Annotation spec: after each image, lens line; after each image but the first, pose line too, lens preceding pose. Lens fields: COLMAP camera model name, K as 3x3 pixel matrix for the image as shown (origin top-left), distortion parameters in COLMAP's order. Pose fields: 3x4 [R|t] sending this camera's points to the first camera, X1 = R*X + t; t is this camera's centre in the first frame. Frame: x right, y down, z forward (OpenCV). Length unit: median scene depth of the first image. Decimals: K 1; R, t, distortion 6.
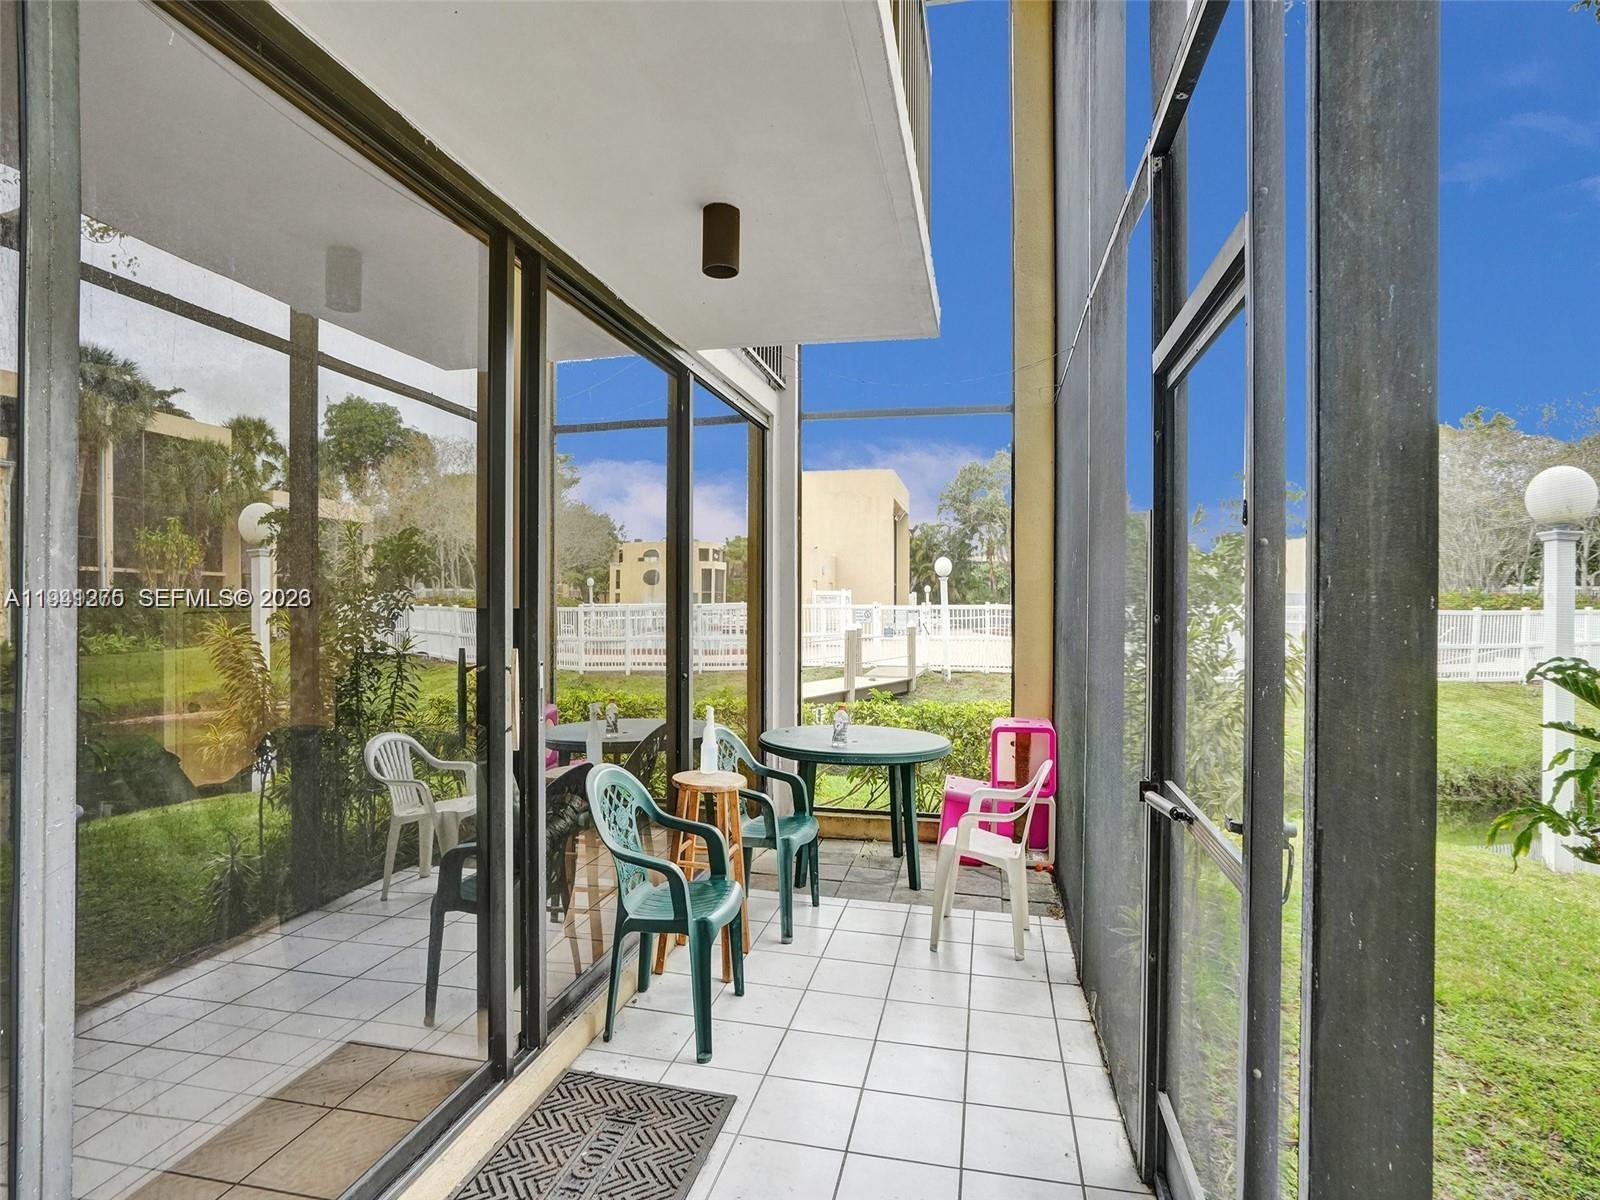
lens RADIAL K [[867.1, 0, 804.2], [0, 867.1, 609.9], [0, 0, 1]] dist [-0.004811, -0.000224]
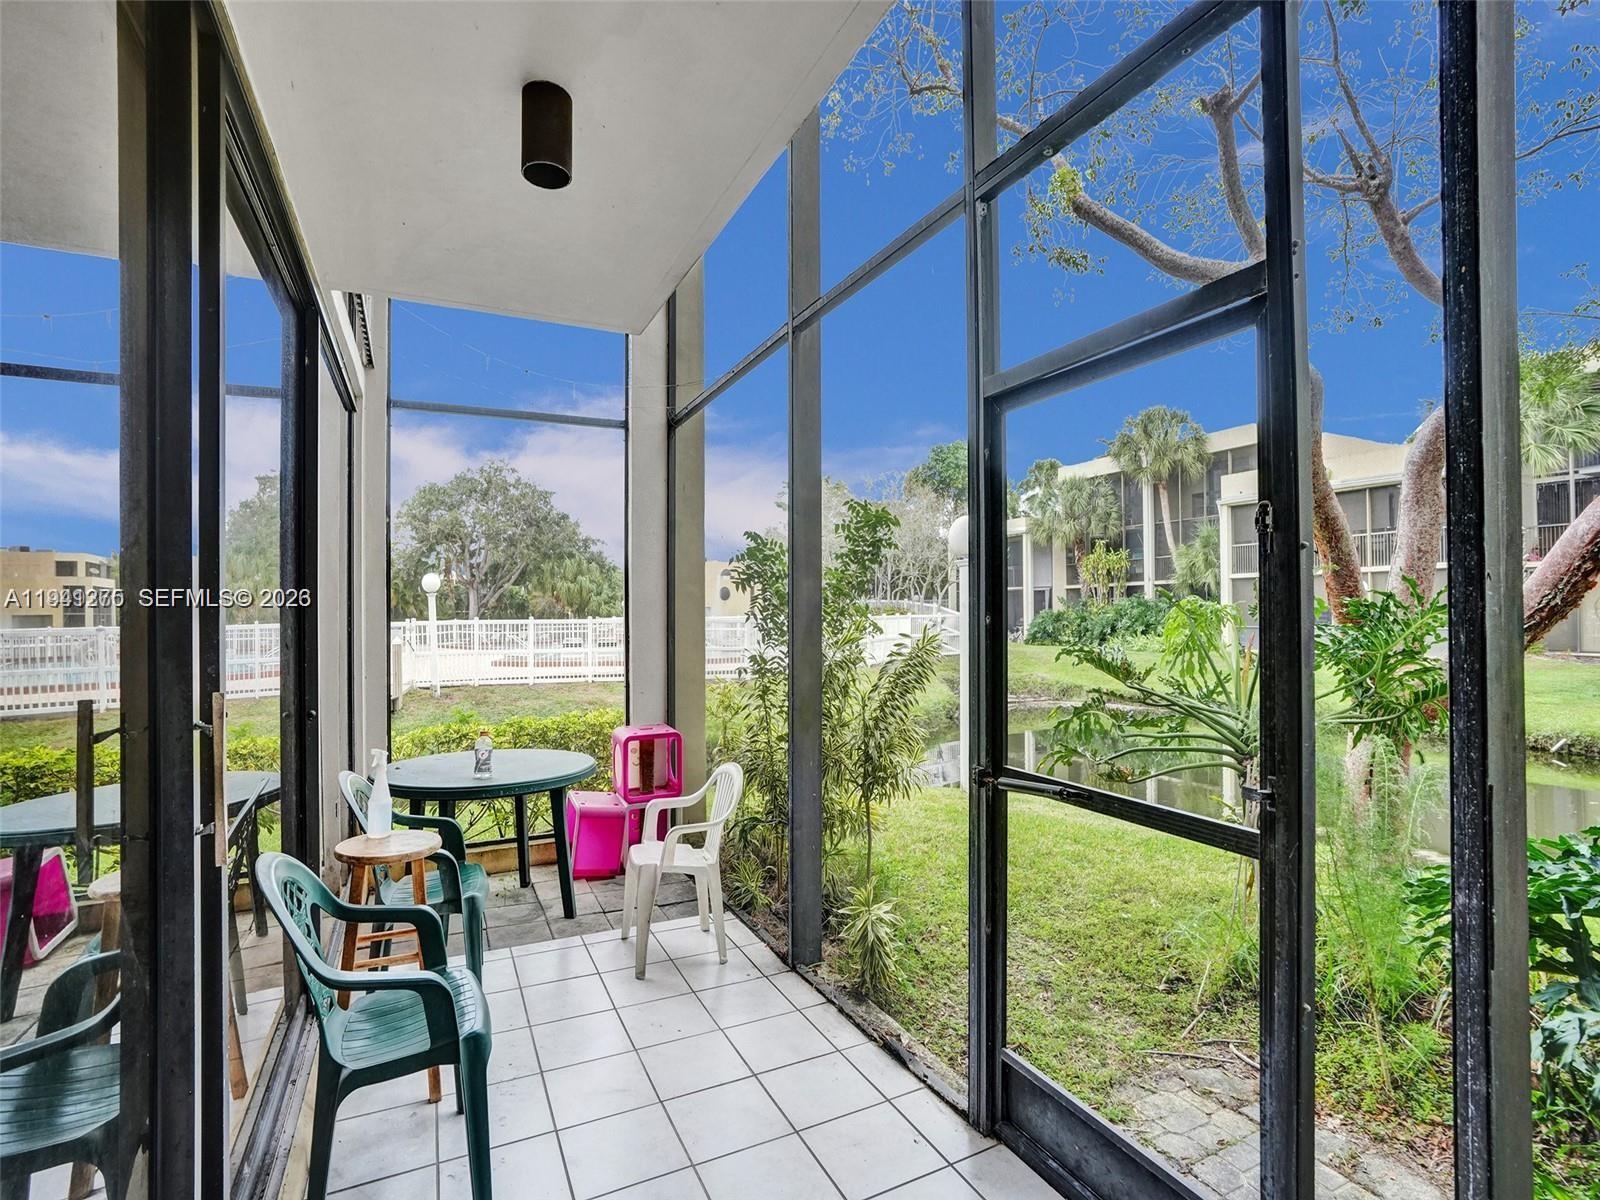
lens RADIAL K [[767.3, 0, 798.4], [0, 767.3, 608.1], [0, 0, 1]] dist [-0.059369, 0.024541]
pose [[0.788201, -0.011707, 0.615307, -0.057108], [0.024191, 0.999636, -0.011969, 0.000599], [-0.614943, 0.024319, 0.788197, 0.061213]]
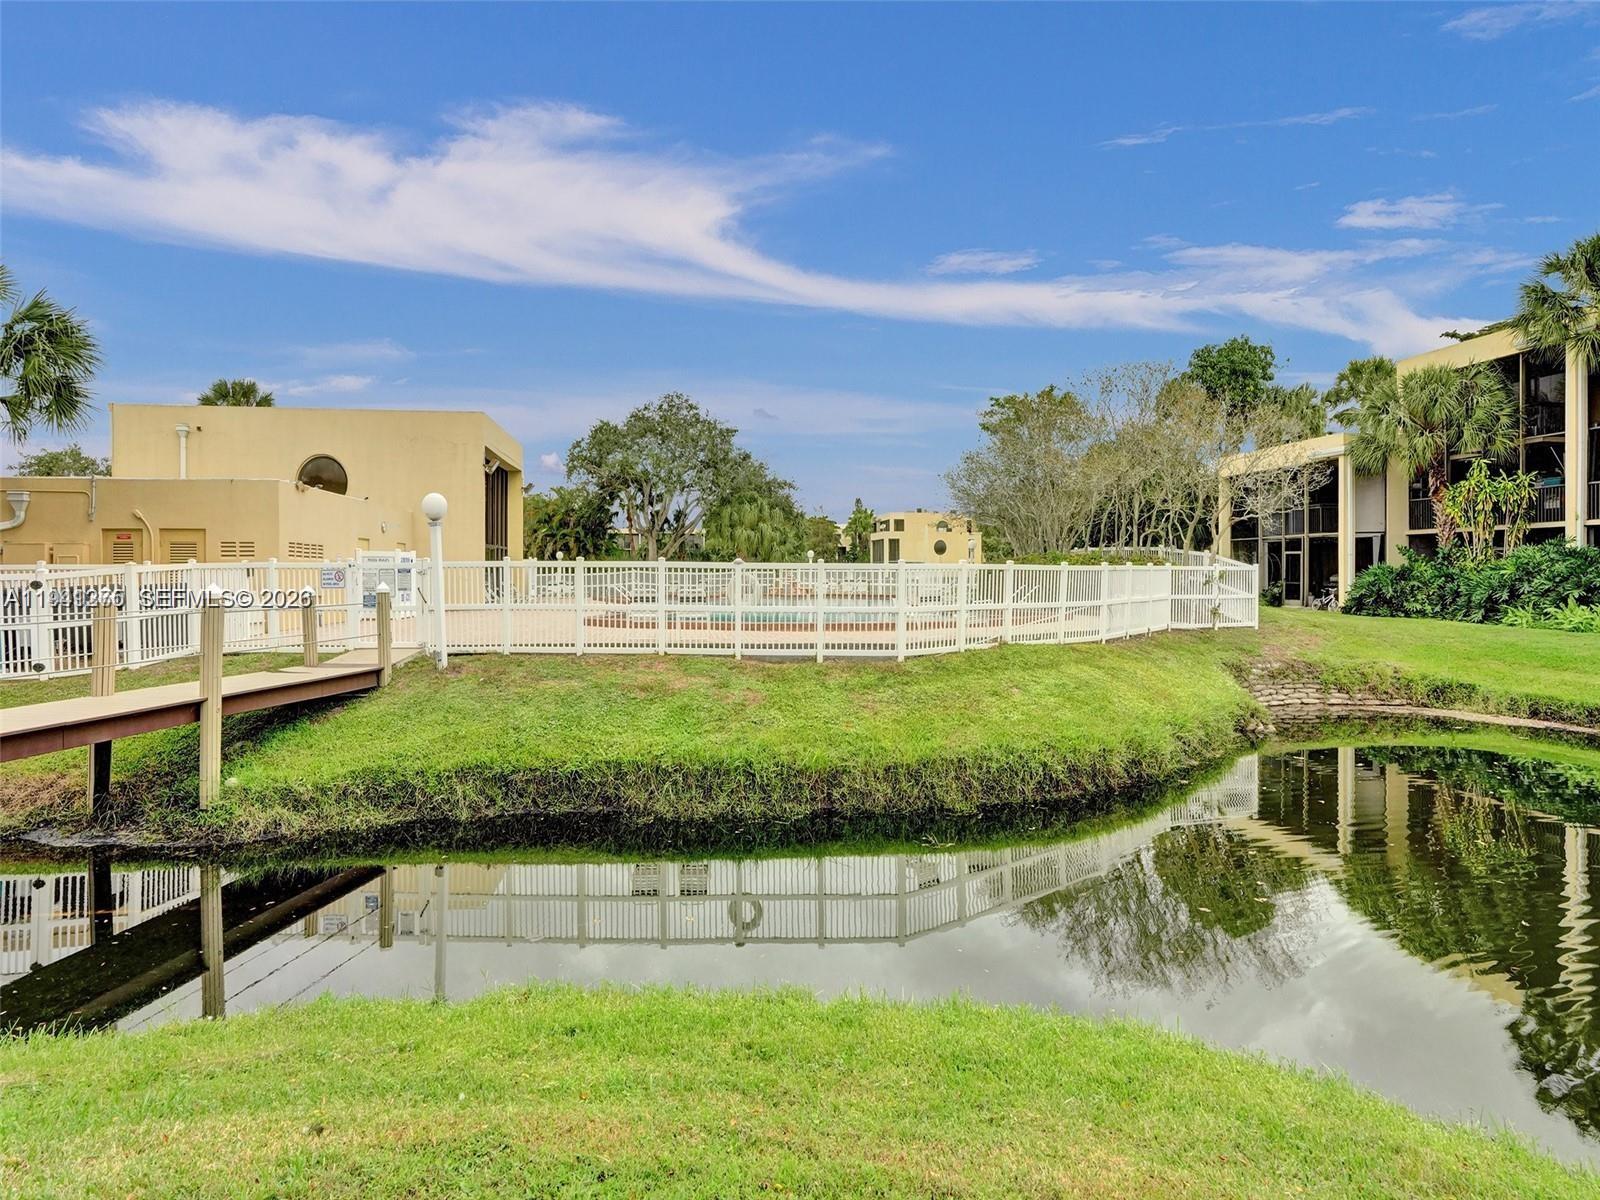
lens RADIAL K [[778.2, 0, 795.3], [0, 778.2, 574.2], [0, 0, 1]] dist [-0.057355, 0.031931]
pose [[0.932575, -0.006572, 0.360916, 0.248771], [0.009417, 0.999937, -0.006124, 0.015287], [-0.360853, 0.009110, 0.932578, 0.380143]]
